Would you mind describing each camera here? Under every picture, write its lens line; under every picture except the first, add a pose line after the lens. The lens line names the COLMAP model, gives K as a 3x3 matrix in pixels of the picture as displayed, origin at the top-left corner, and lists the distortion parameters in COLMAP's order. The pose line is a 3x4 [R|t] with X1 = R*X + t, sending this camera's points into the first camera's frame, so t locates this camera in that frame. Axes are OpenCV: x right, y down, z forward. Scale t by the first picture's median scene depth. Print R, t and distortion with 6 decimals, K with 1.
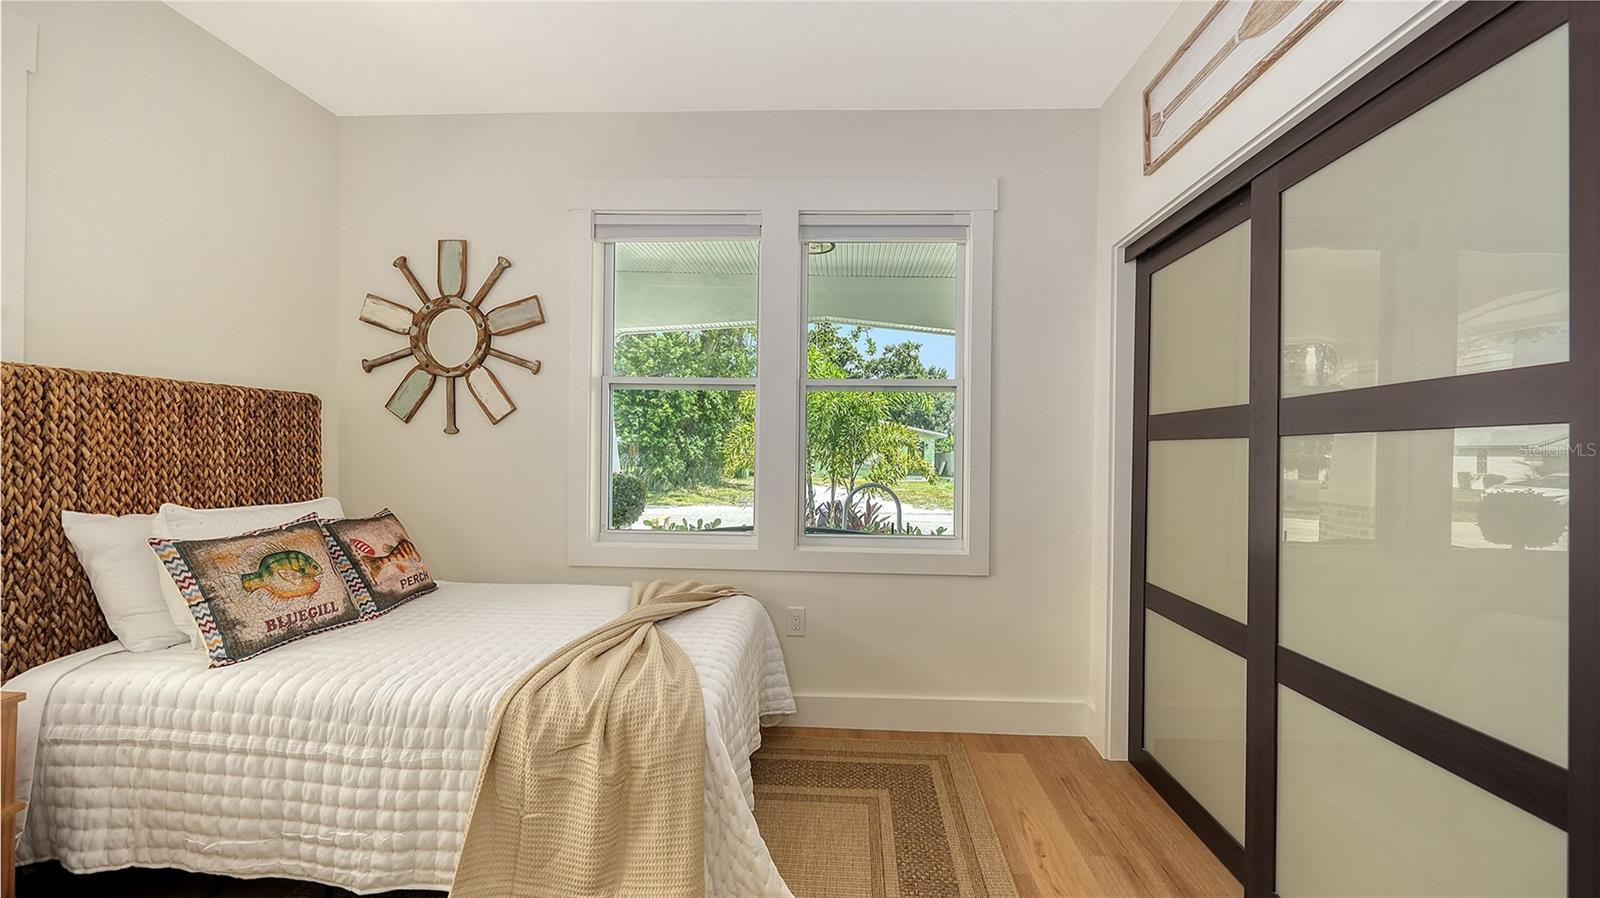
lens RADIAL K [[563.7, 0, 836.3], [0, 563.7, 451.3], [0, 0, 1]] dist [0.000847, -0.000352]
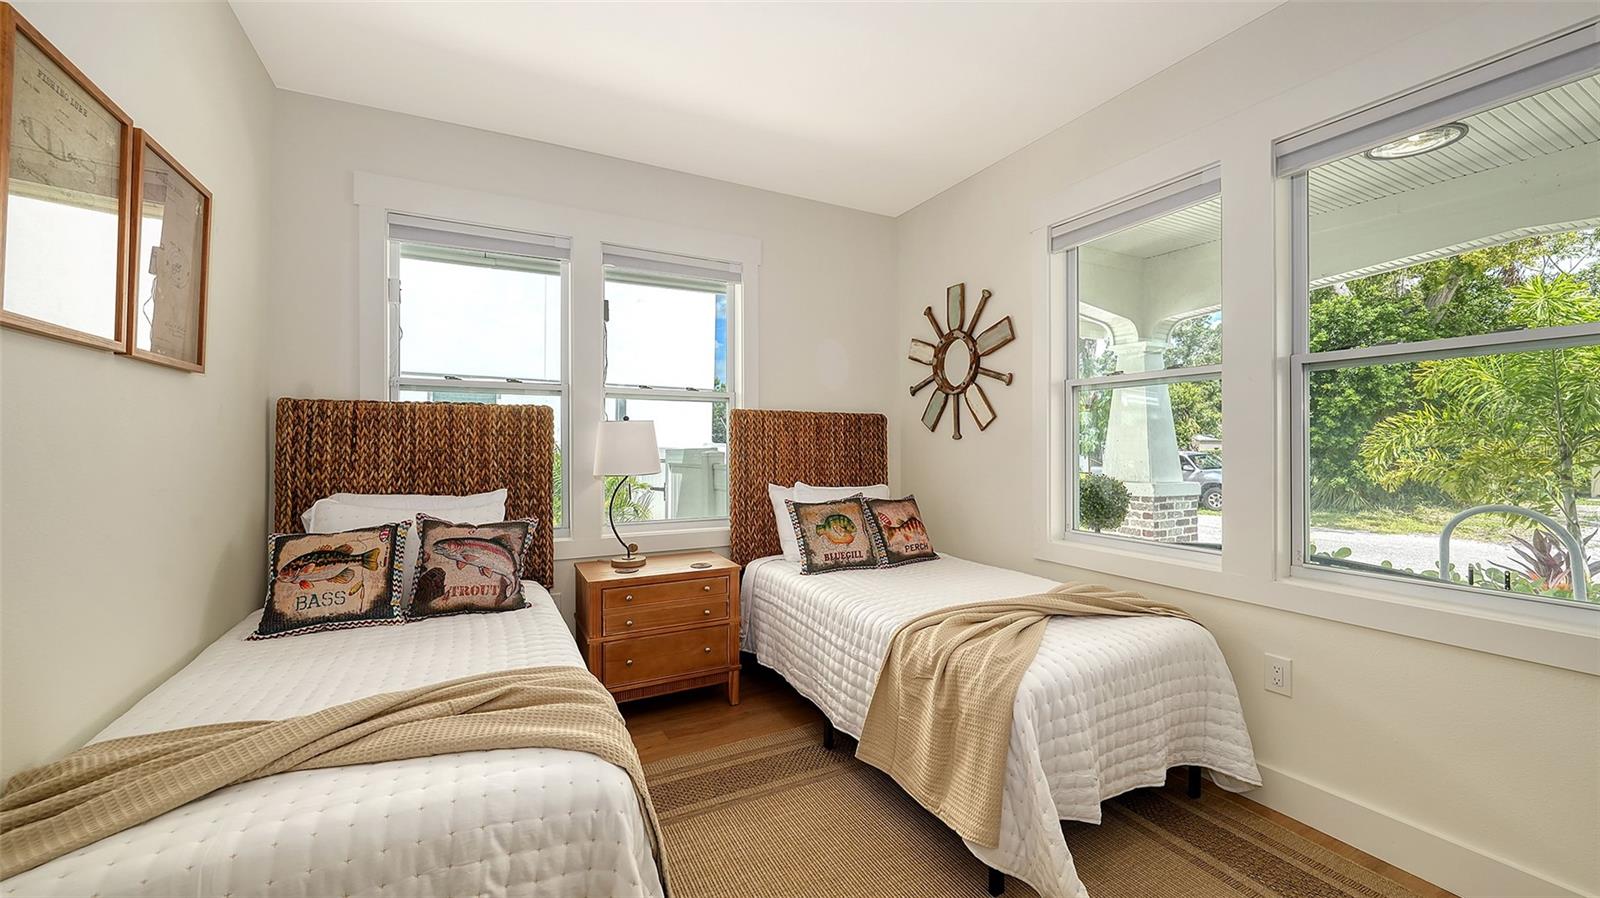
lens RADIAL K [[631.5, 0, 814.3], [0, 631.5, 451.0], [0, 0, 1]] dist [-0.002737, -0.000718]
pose [[0.497135, -0.004382, -0.867662, 0.453796], [-0.001113, 0.999983, -0.005687, 0.004117], [0.867673, 0.003793, 0.497122, 0.032385]]
